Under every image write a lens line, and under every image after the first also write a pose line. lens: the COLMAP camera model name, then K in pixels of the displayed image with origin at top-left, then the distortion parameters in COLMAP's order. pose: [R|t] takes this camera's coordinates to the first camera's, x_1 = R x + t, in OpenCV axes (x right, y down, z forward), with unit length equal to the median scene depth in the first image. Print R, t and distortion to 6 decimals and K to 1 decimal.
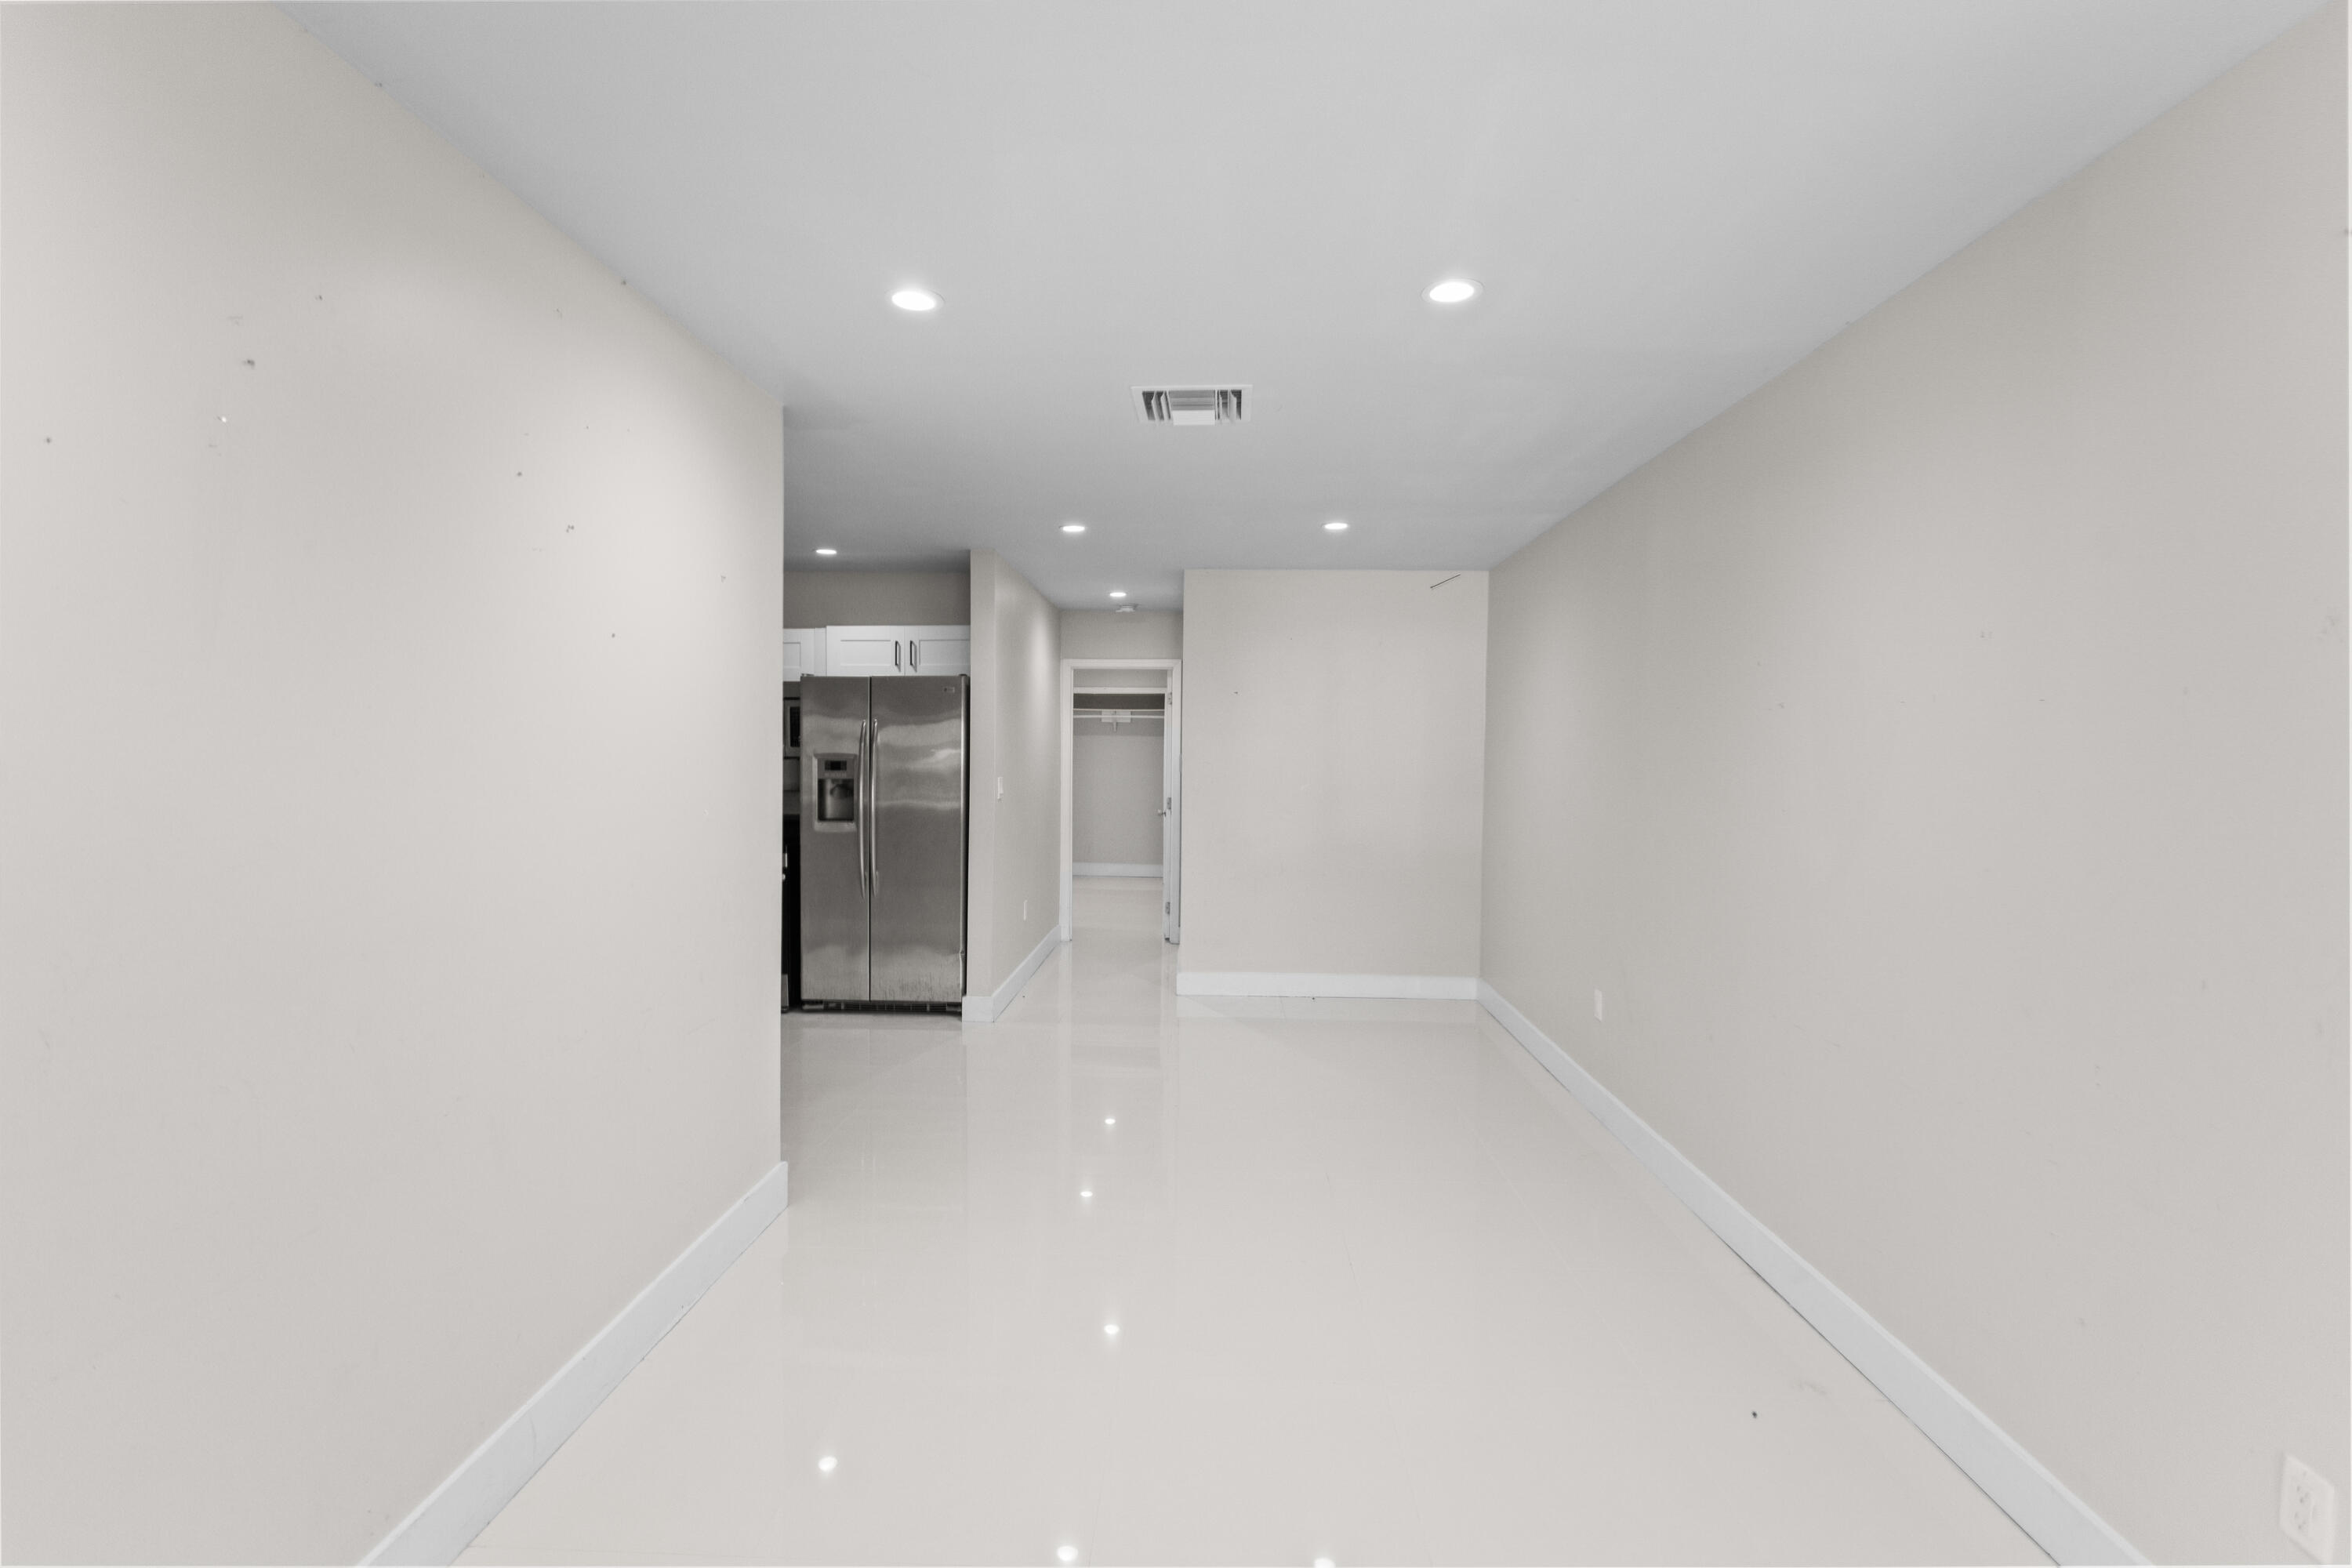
lens RADIAL K [[1131.9, 0, 1174.2], [0, 1131.9, 749.0], [0, 0, 1]] dist [0.003128, 0.000570]
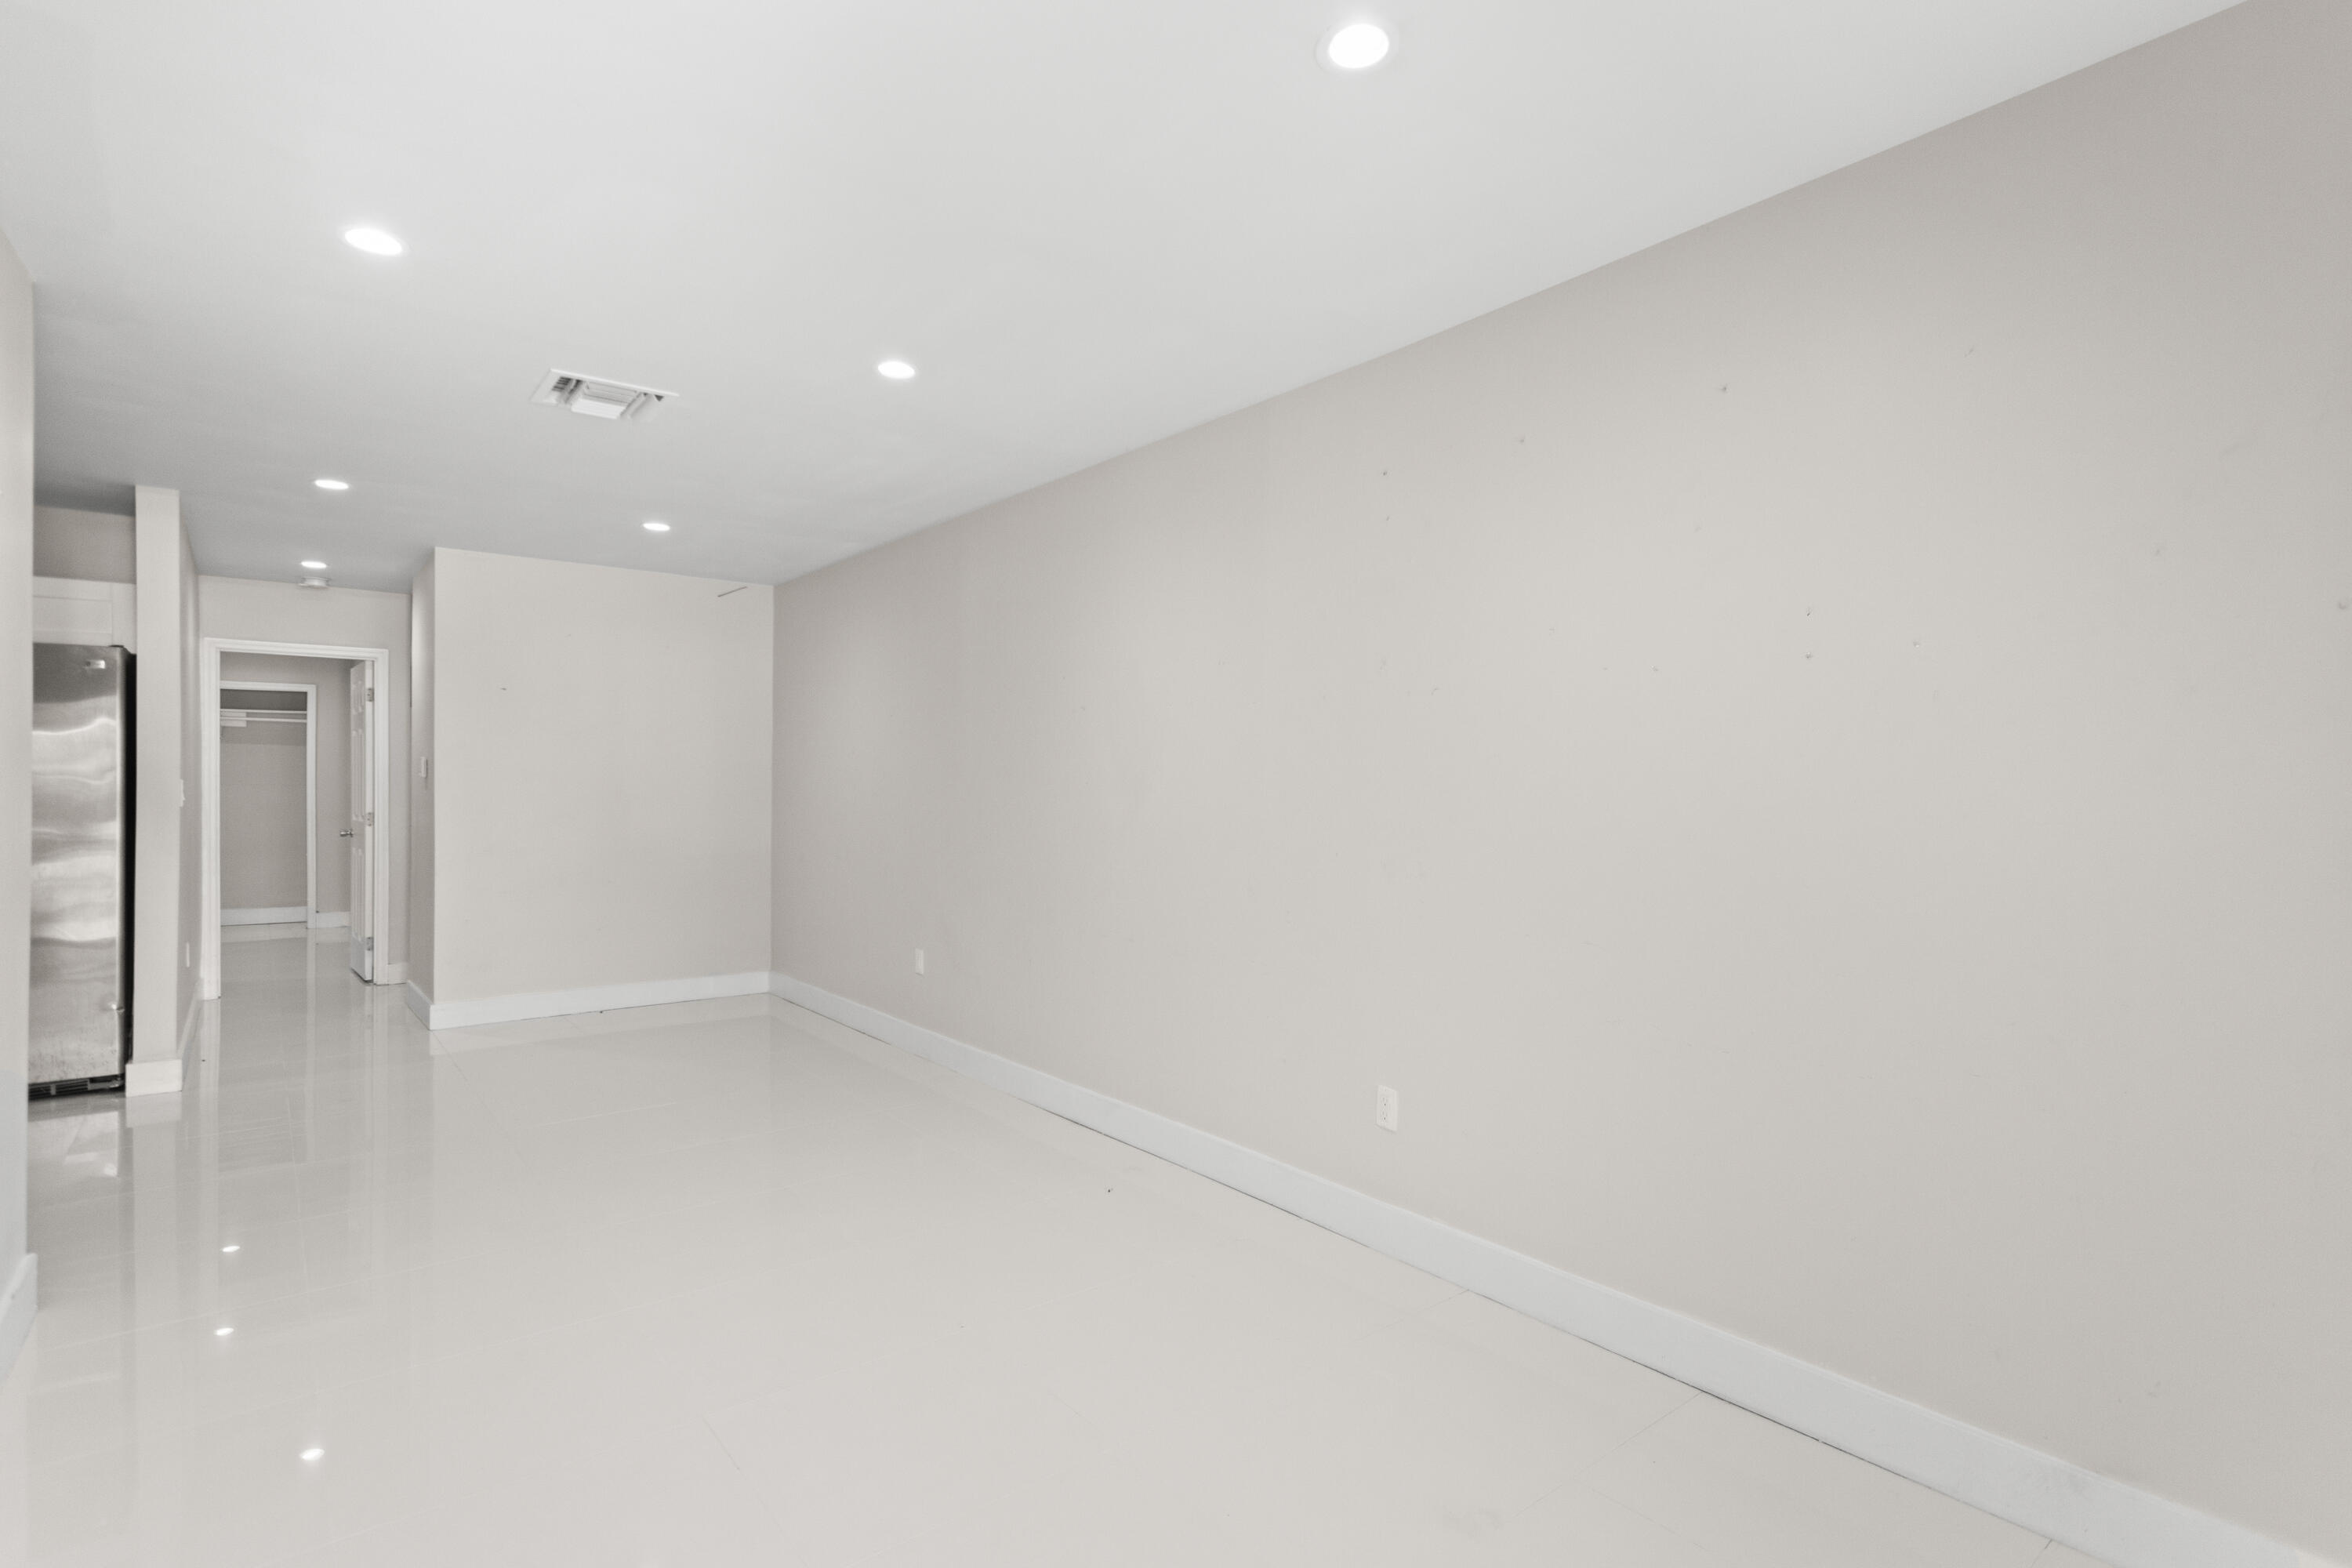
lens RADIAL K [[1189.6, 0, 1207.2], [0, 1189.6, 784.5], [0, 0, 1]] dist [0.002376, 0.000205]
pose [[0.734435, -0.005982, 0.678653, -0.187523], [0.002863, 0.999980, 0.005716, 0.023786], [-0.678673, -0.002254, 0.734437, -0.093368]]
